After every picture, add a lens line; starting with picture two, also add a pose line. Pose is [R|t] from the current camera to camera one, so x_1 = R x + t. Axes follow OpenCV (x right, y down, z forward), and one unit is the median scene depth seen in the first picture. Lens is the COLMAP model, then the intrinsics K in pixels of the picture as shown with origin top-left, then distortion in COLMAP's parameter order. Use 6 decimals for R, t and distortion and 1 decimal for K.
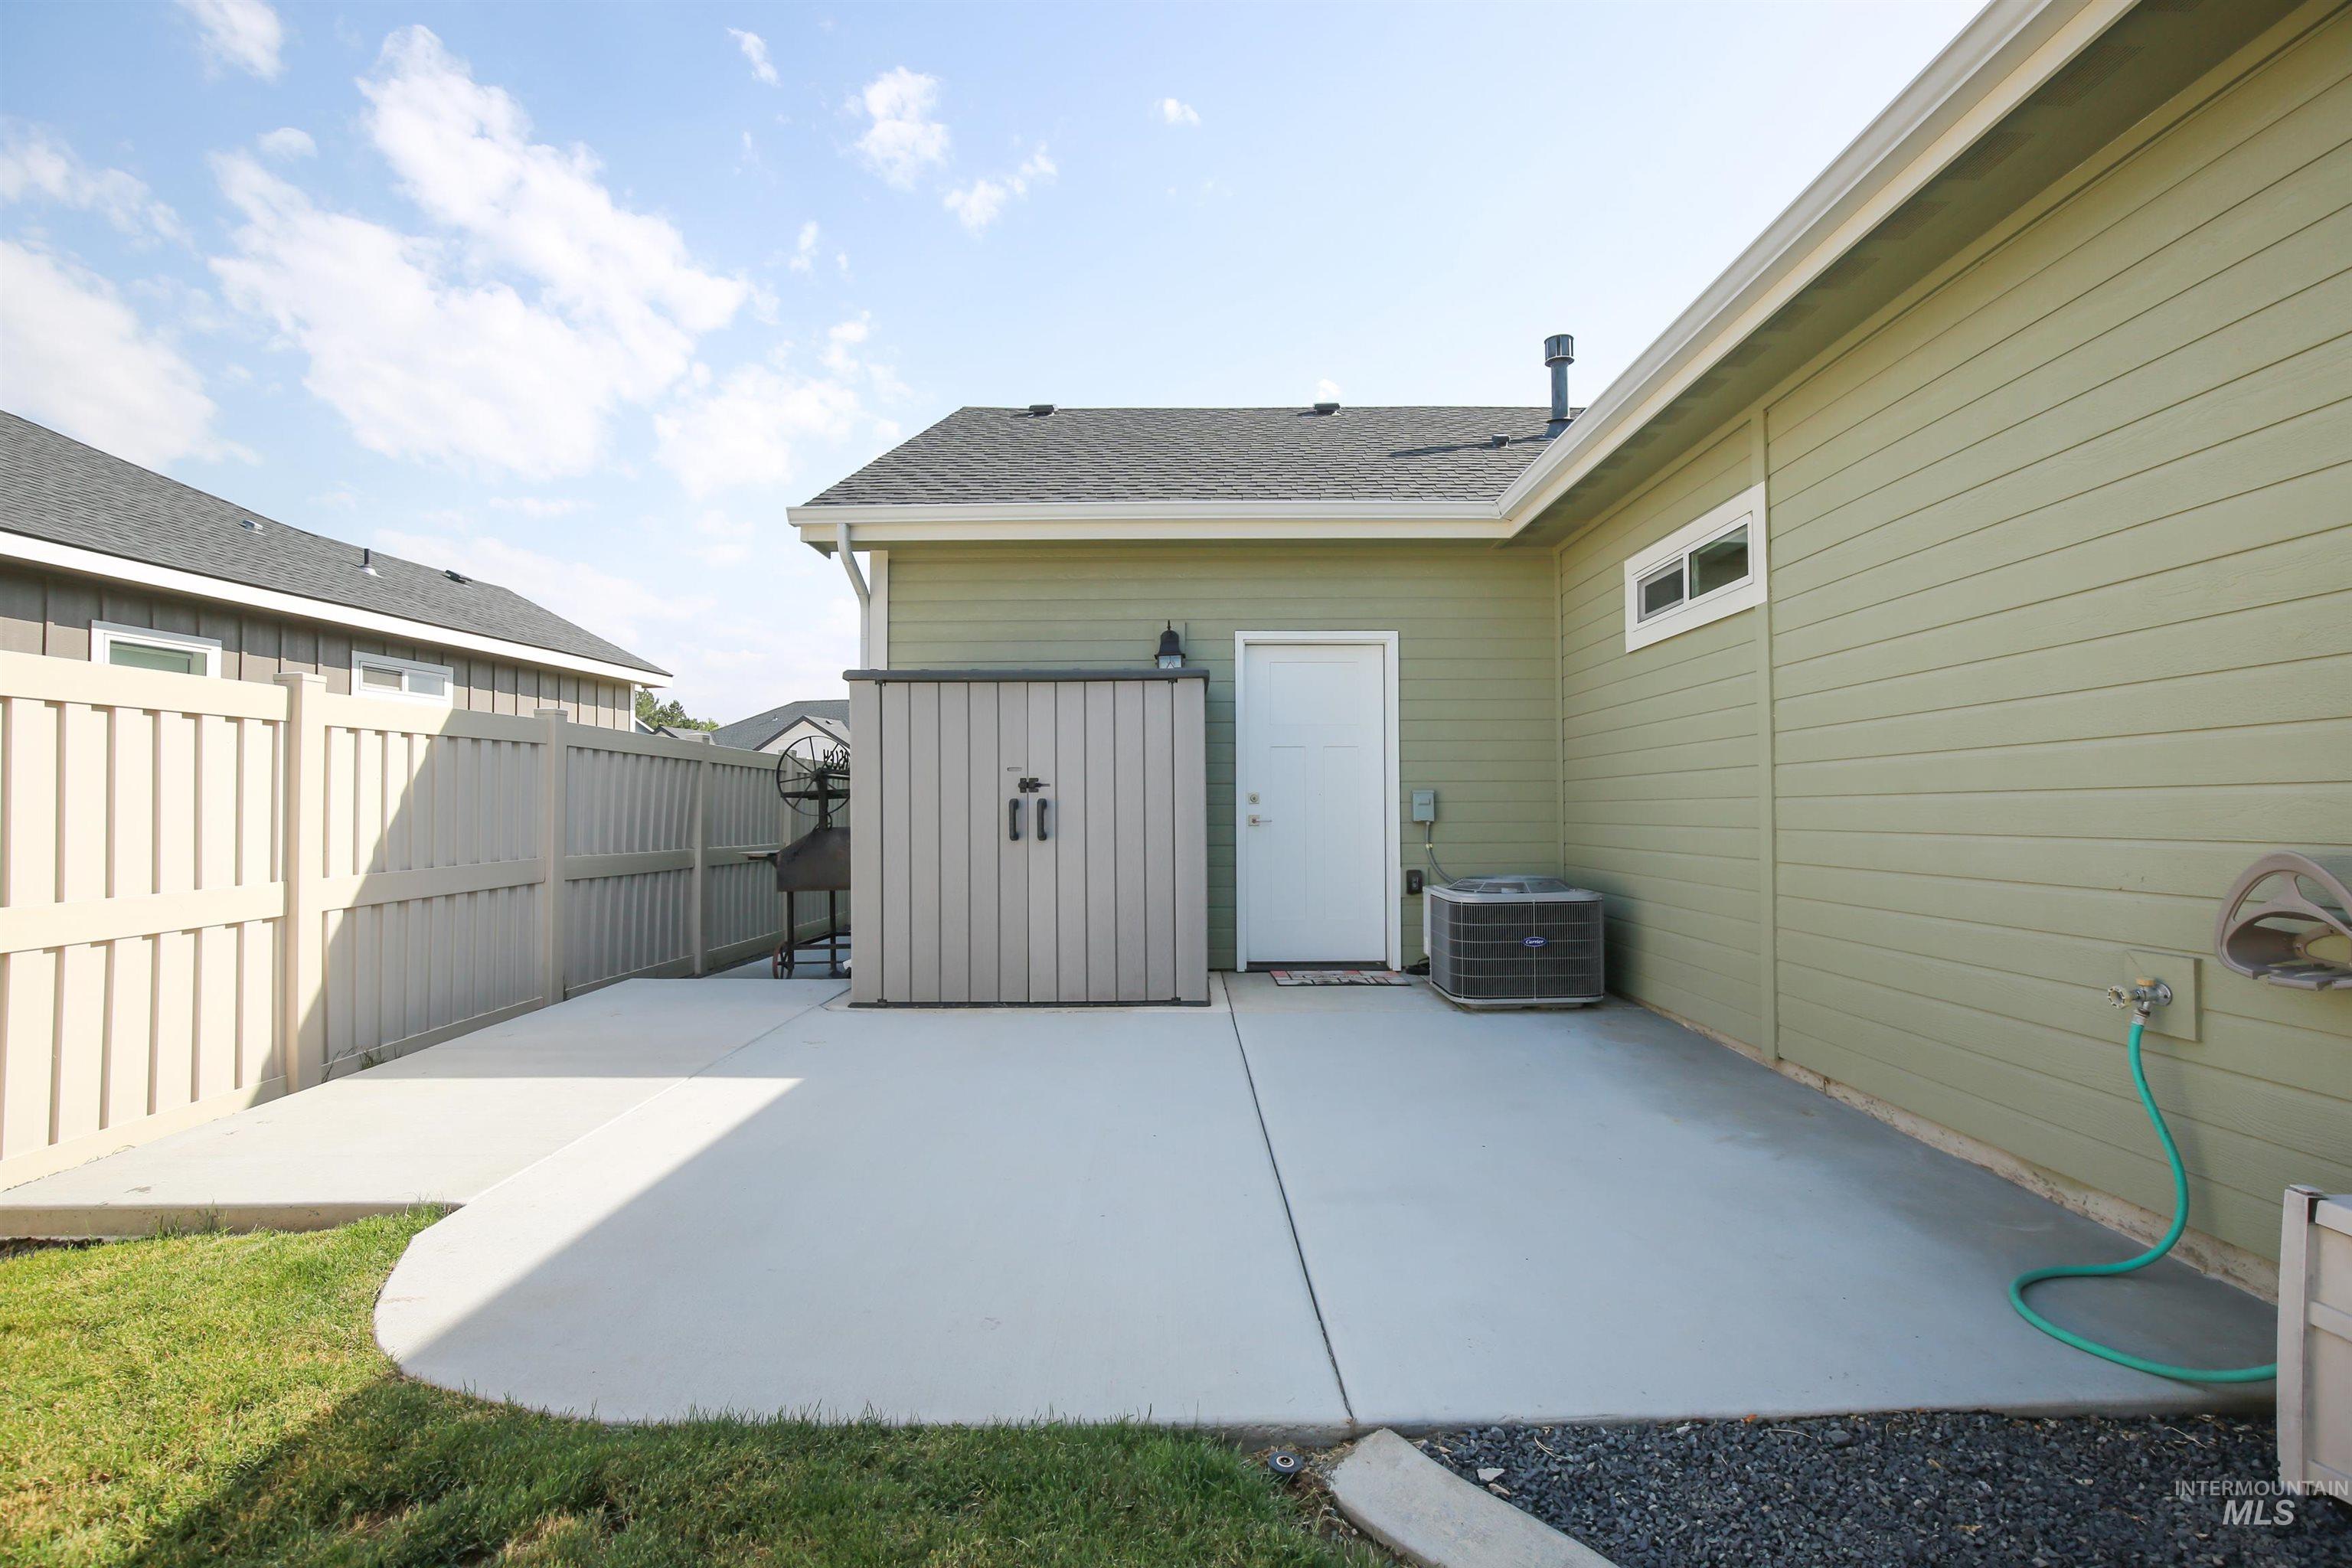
lens RADIAL K [[1075.1, 0, 1188.1], [0, 1075.1, 785.8], [0, 0, 1]] dist [-0.035232, 0.007060]
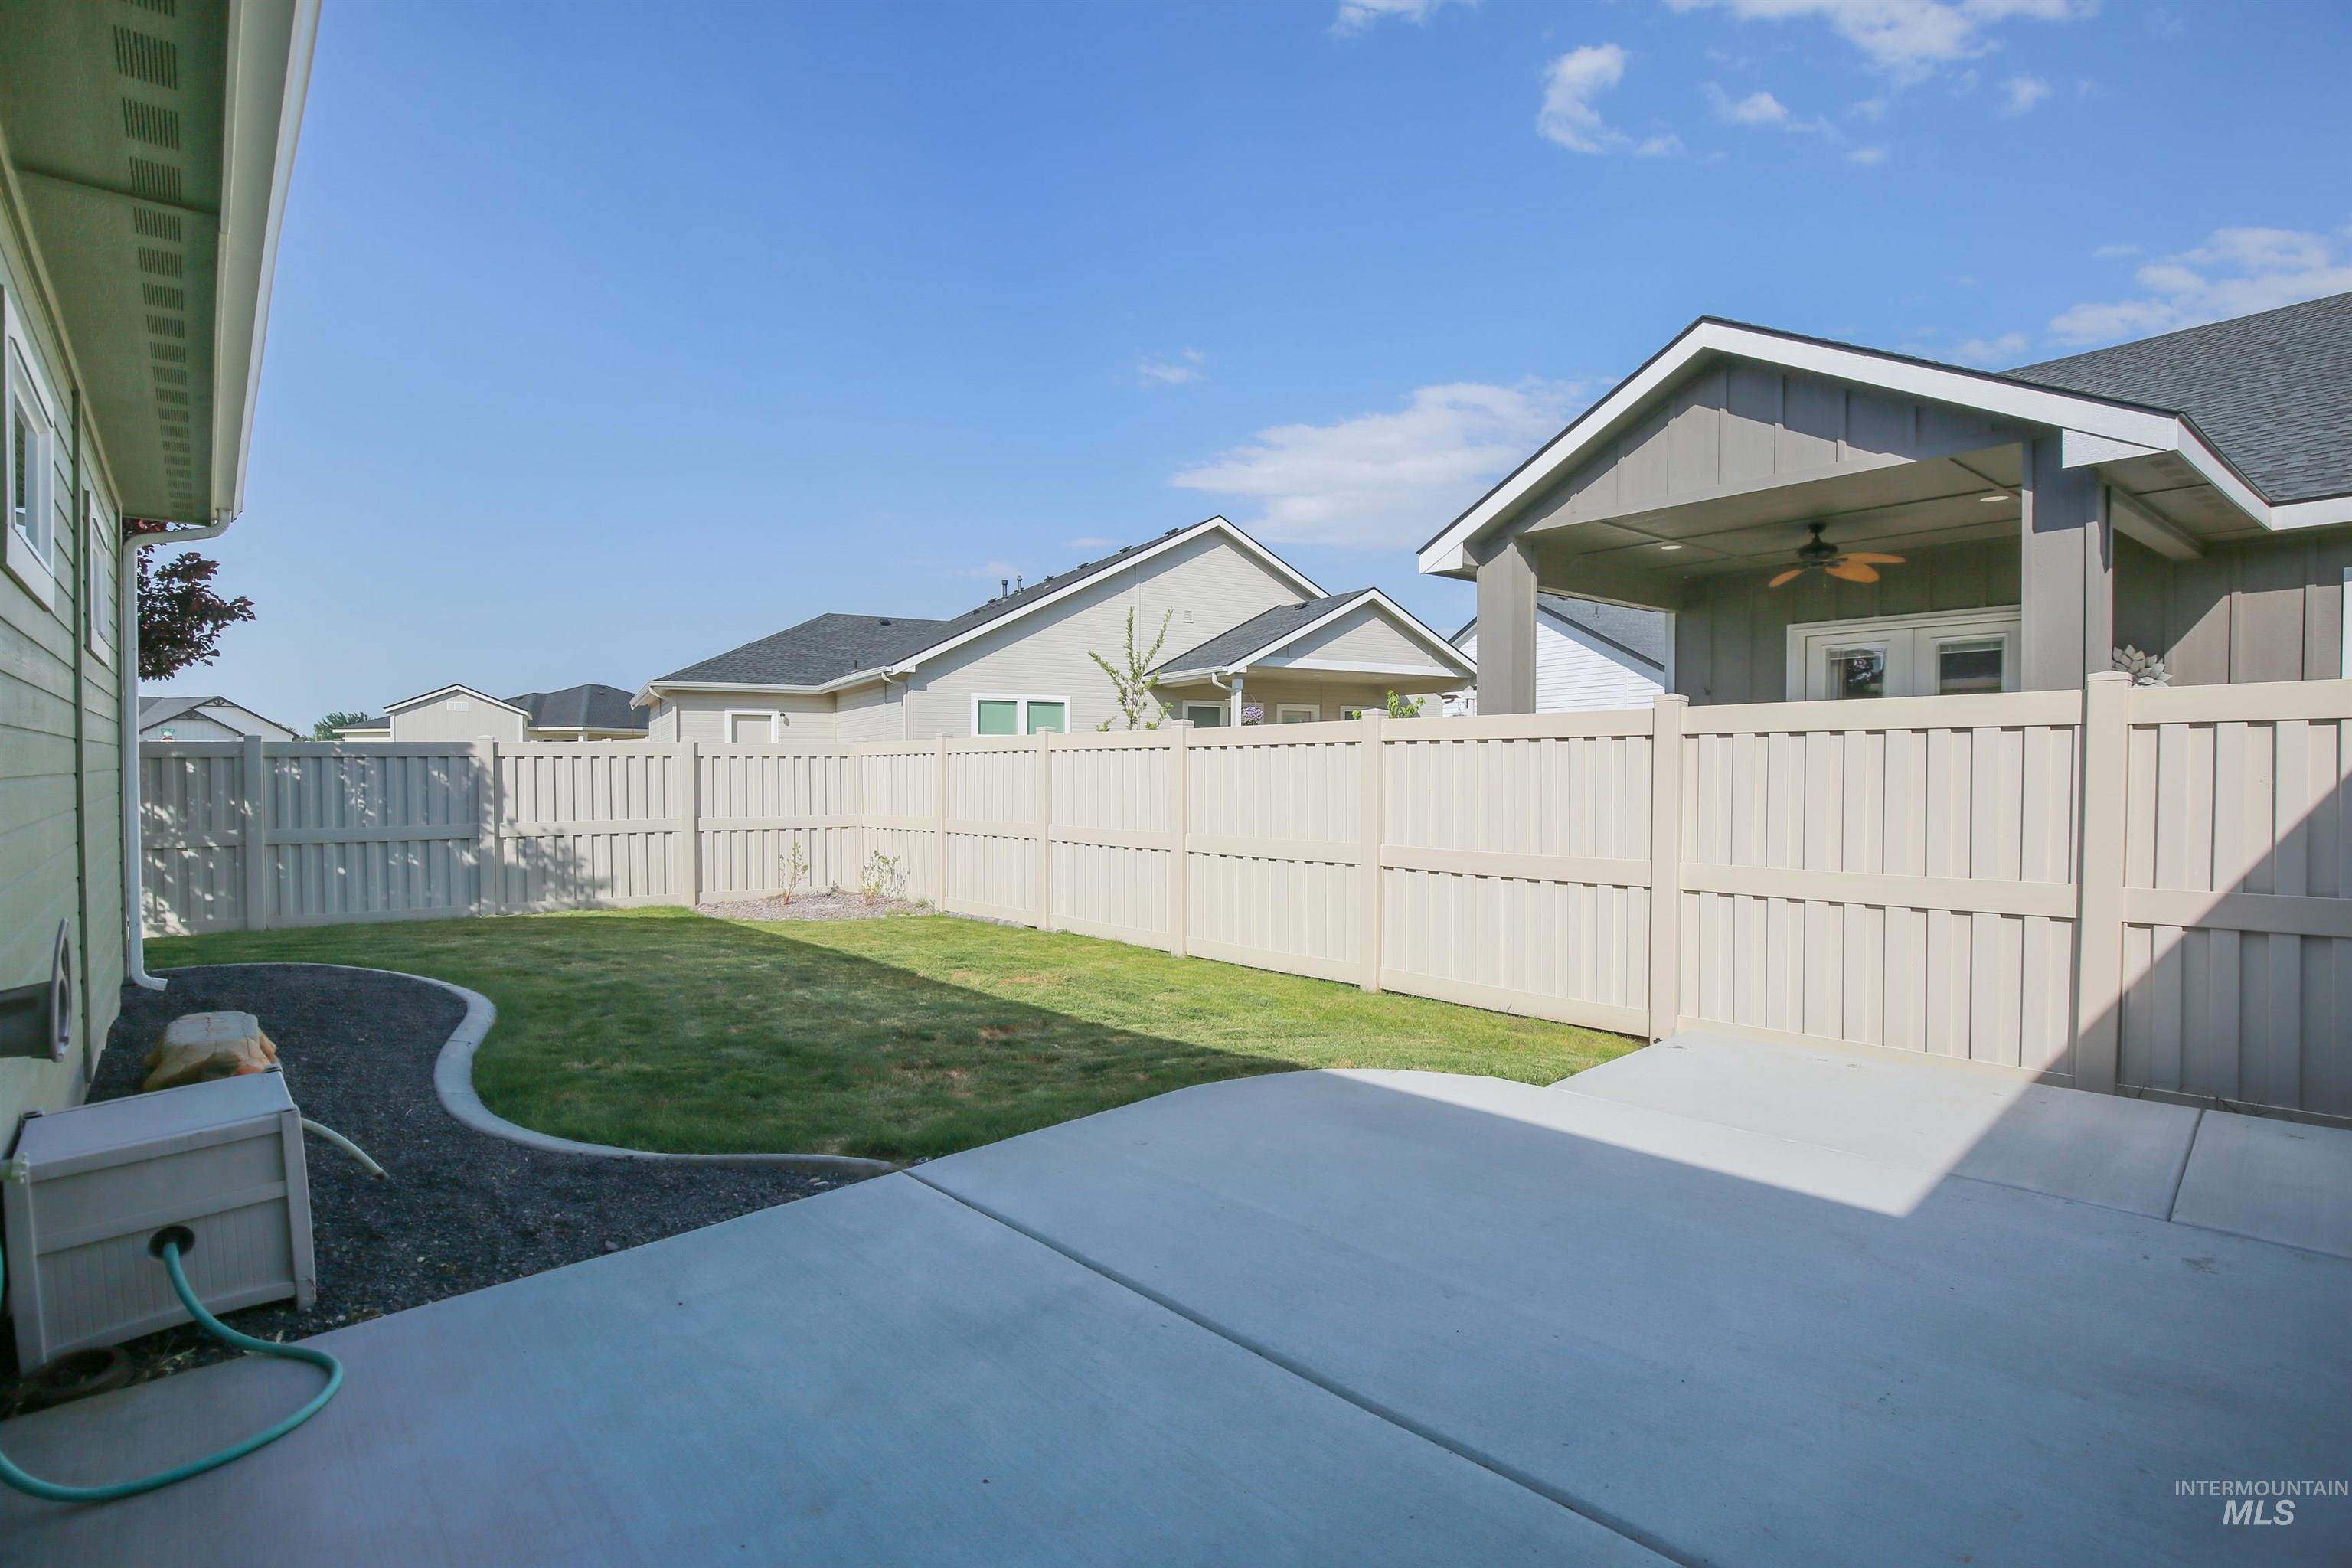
lens RADIAL K [[1075.1, 0, 1188.1], [0, 1075.1, 785.8], [0, 0, 1]] dist [-0.035232, 0.007060]
pose [[-0.728939, 0.017725, -0.684349, 0.454748], [0.019671, 0.999794, 0.004943, -0.024421], [0.684296, -0.009858, -0.729138, 1.175026]]
